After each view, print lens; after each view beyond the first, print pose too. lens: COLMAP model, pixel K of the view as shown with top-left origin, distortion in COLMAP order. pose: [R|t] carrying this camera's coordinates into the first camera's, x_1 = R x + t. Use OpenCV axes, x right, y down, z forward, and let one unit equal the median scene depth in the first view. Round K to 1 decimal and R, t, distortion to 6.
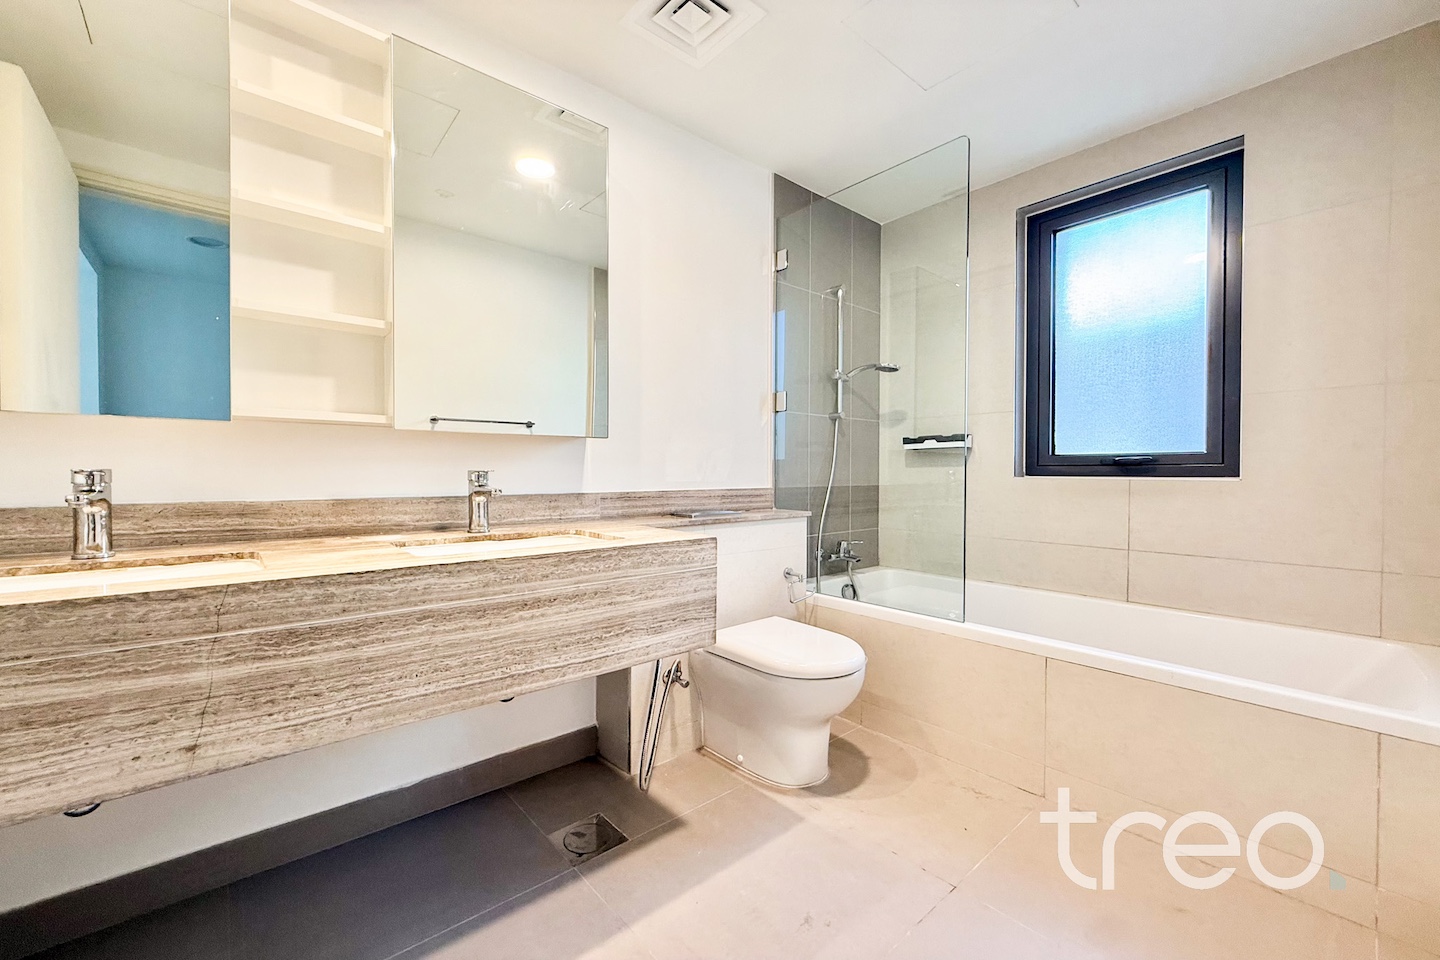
lens RADIAL K [[574.8, 0, 712.9], [0, 574.8, 480.1], [0, 0, 1]] dist [0.001096, -0.000016]
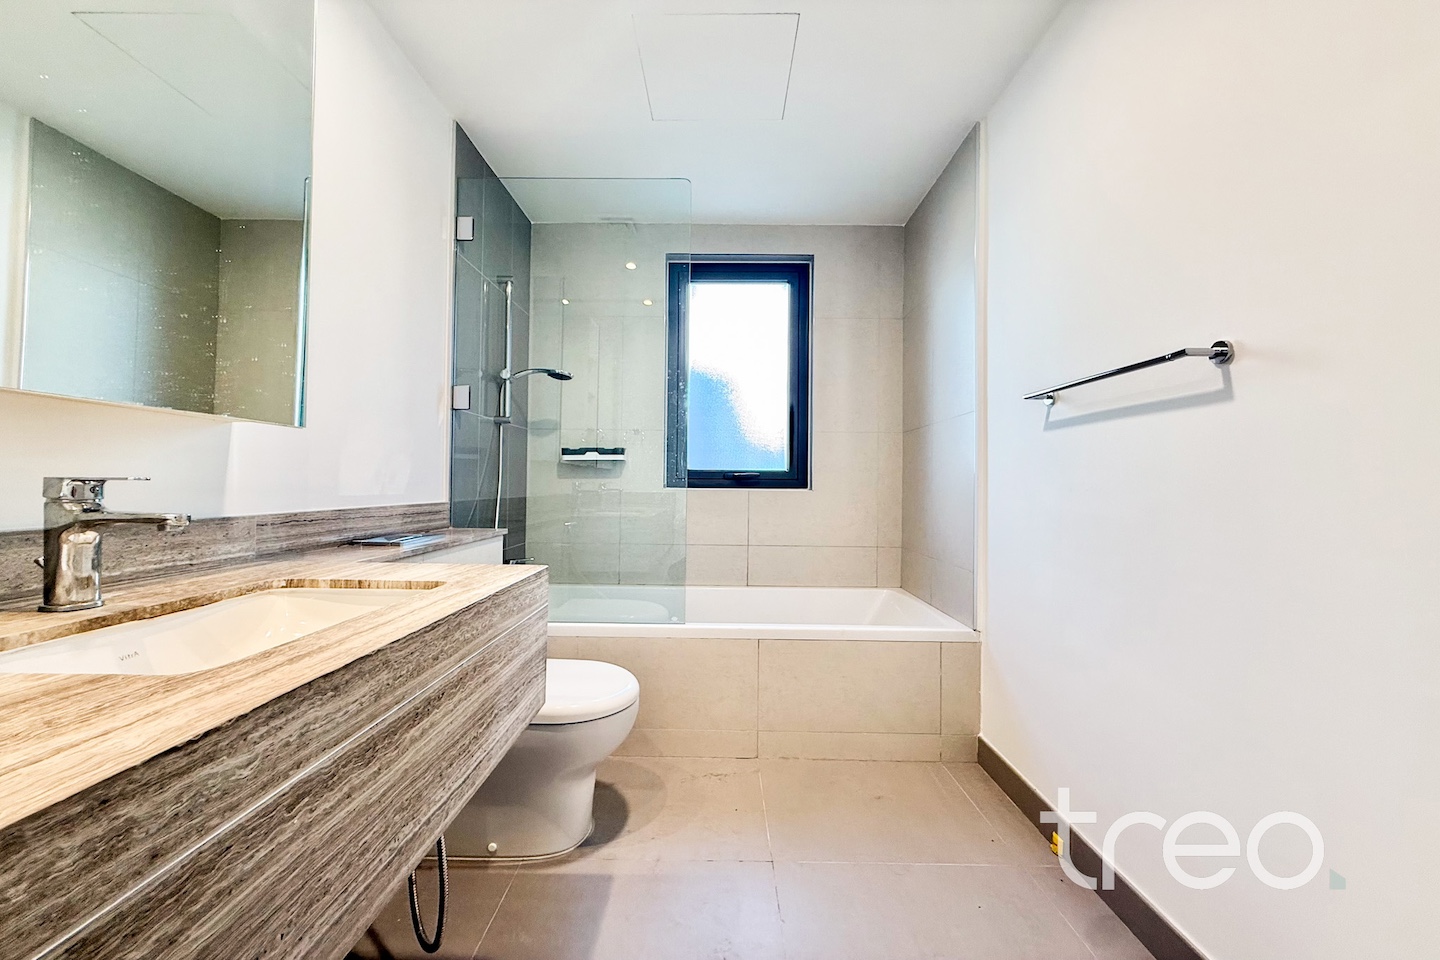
lens RADIAL K [[574.8, 0, 715.5], [0, 574.8, 476.8], [0, 0, 1]] dist [0.001096, -0.000016]
pose [[0.660574, 0.014463, 0.750622, -0.355106], [0.002544, 0.999766, -0.021502, -0.005068], [-0.750757, 0.016113, 0.660382, 0.247430]]
